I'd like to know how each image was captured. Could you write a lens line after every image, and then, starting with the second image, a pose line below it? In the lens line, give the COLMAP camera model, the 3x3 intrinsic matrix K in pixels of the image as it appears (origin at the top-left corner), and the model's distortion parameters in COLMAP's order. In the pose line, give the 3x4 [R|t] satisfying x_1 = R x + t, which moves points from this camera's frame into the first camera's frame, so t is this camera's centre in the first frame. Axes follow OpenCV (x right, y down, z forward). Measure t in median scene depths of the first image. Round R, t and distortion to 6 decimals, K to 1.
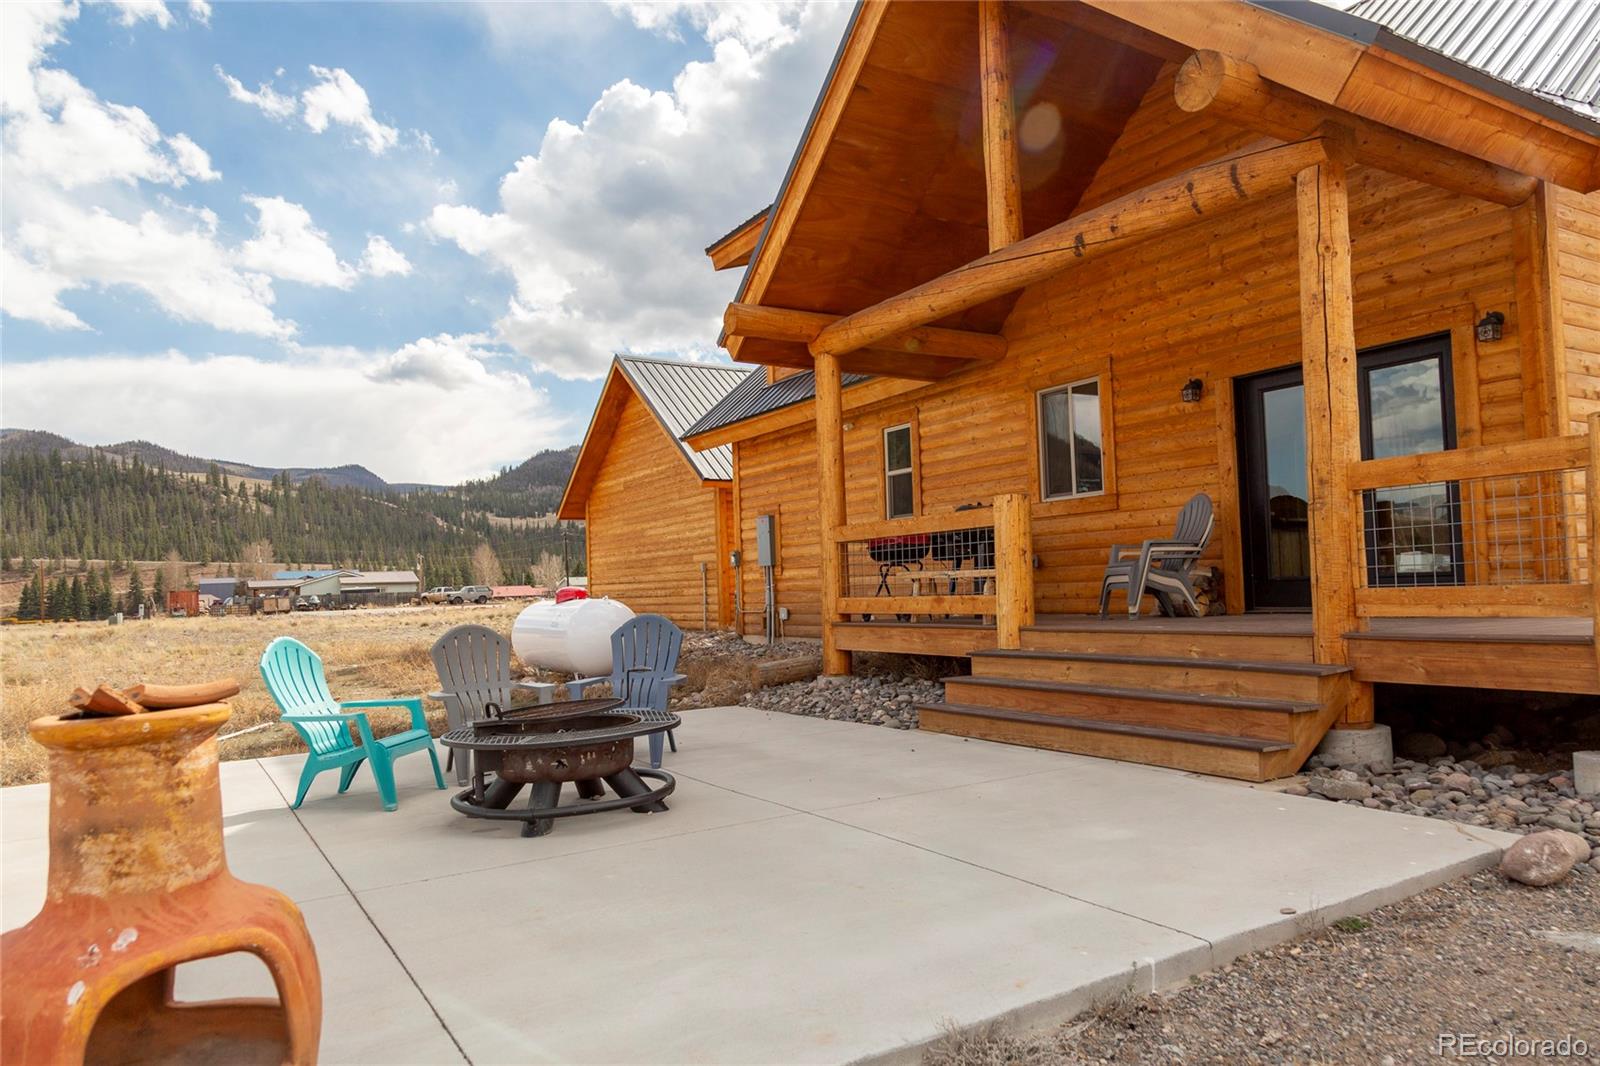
lens RADIAL K [[1068.7, 0, 794.1], [0, 1068.7, 542.2], [0, 0, 1]] dist [-0.001951, 0.009549]
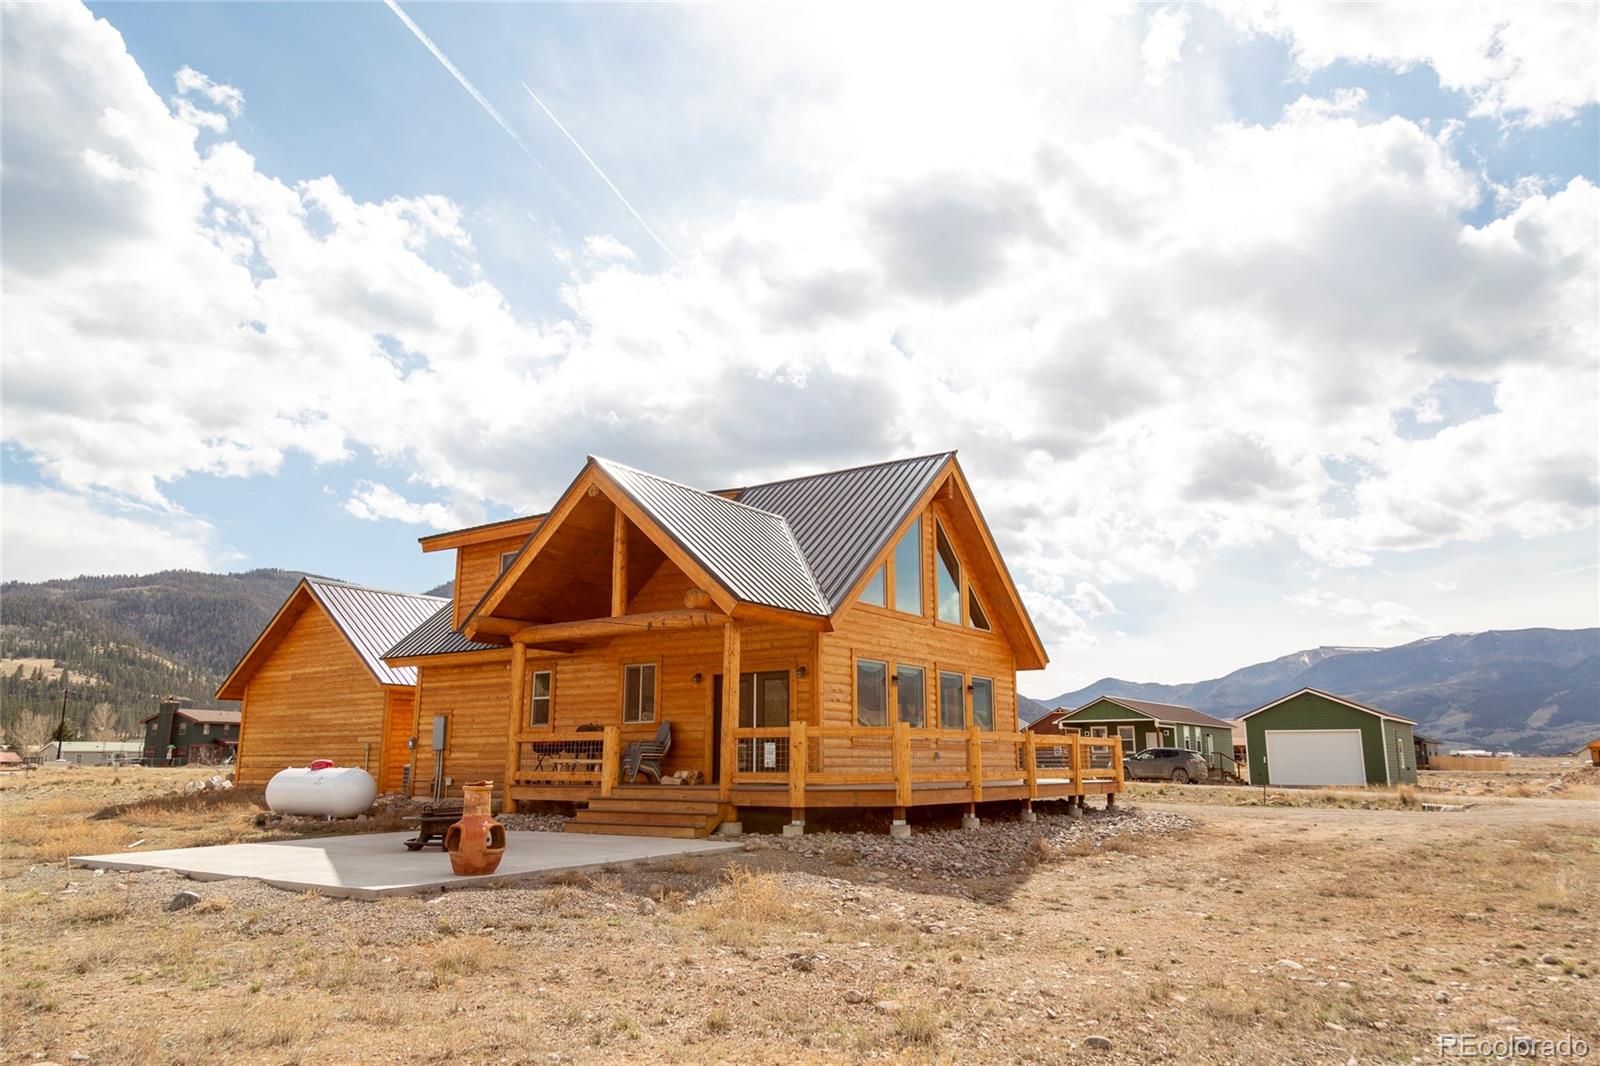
lens RADIAL K [[1068.7, 0, 834.3], [0, 1068.7, 534.2], [0, 0, 1]] dist [-0.001951, 0.009549]
pose [[0.904118, 0.119281, 0.410295, -0.220496], [-0.046752, 0.982095, -0.182493, -0.033976], [-0.424716, 0.145813, 0.893507, -0.808338]]
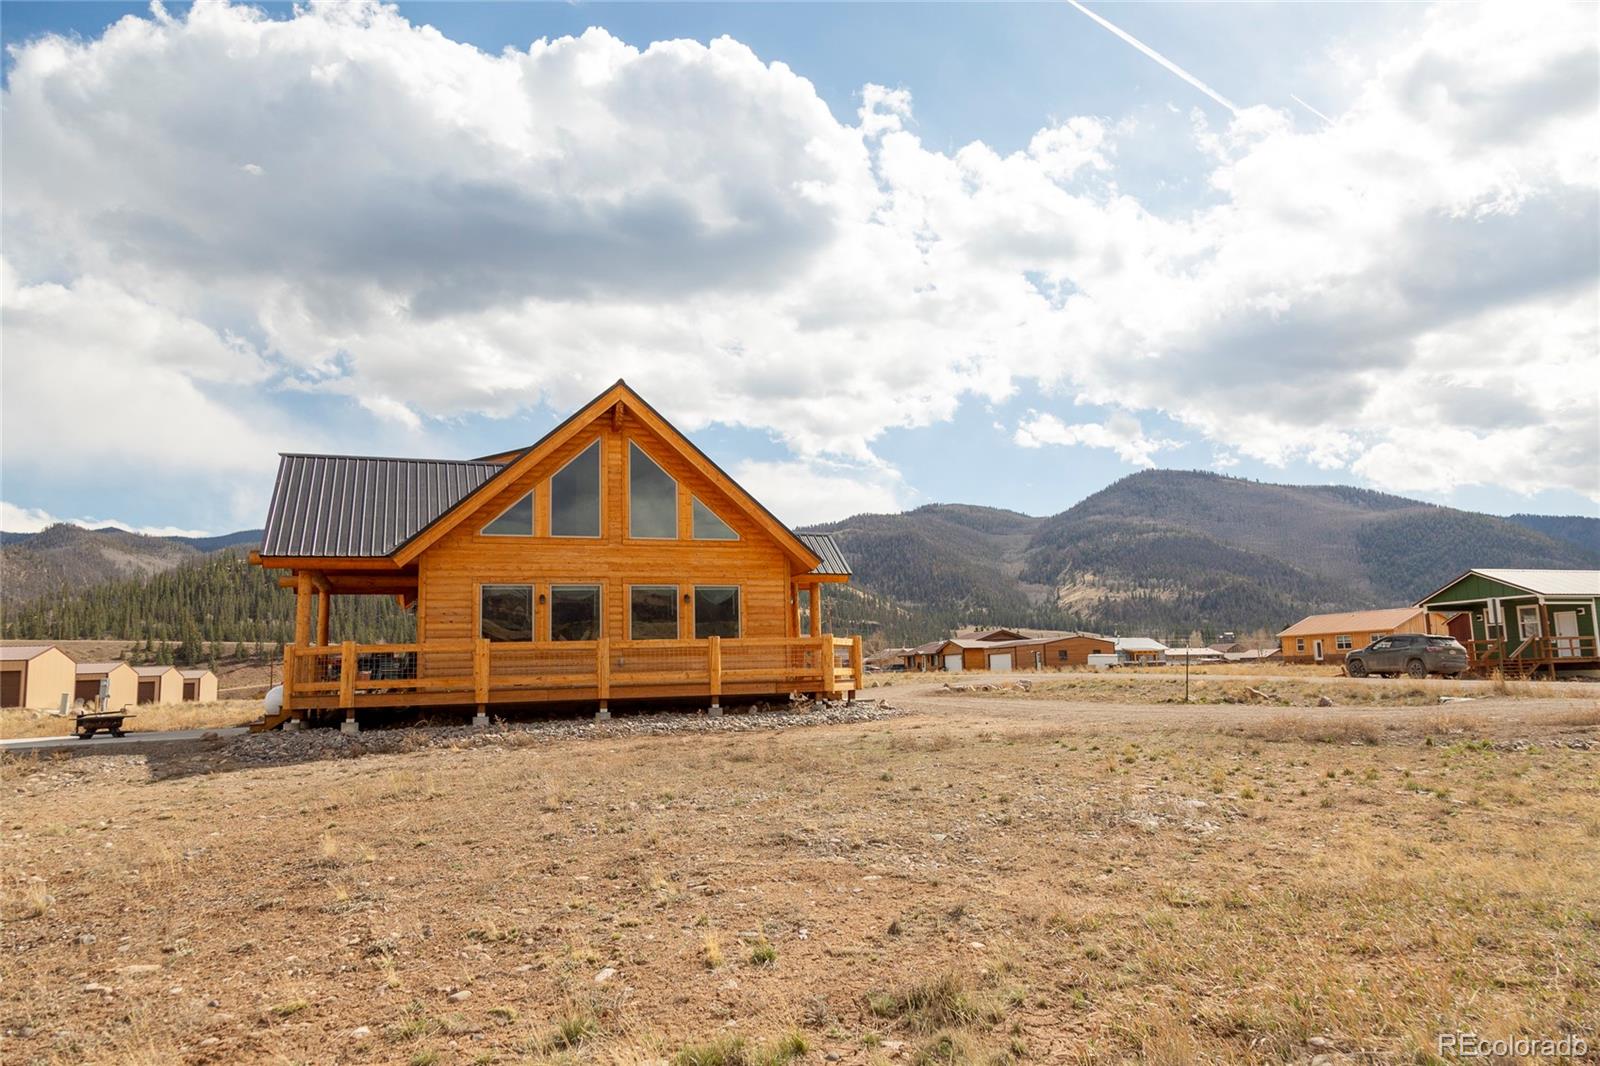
lens RADIAL K [[1068.7, 0, 832.7], [0, 1068.7, 538.2], [0, 0, 1]] dist [-0.001951, 0.009549]
pose [[0.984737, -0.018741, -0.173040, 1.388045], [0.004841, 0.996751, -0.080403, -0.071076], [0.173984, 0.078338, 0.981628, -1.104844]]
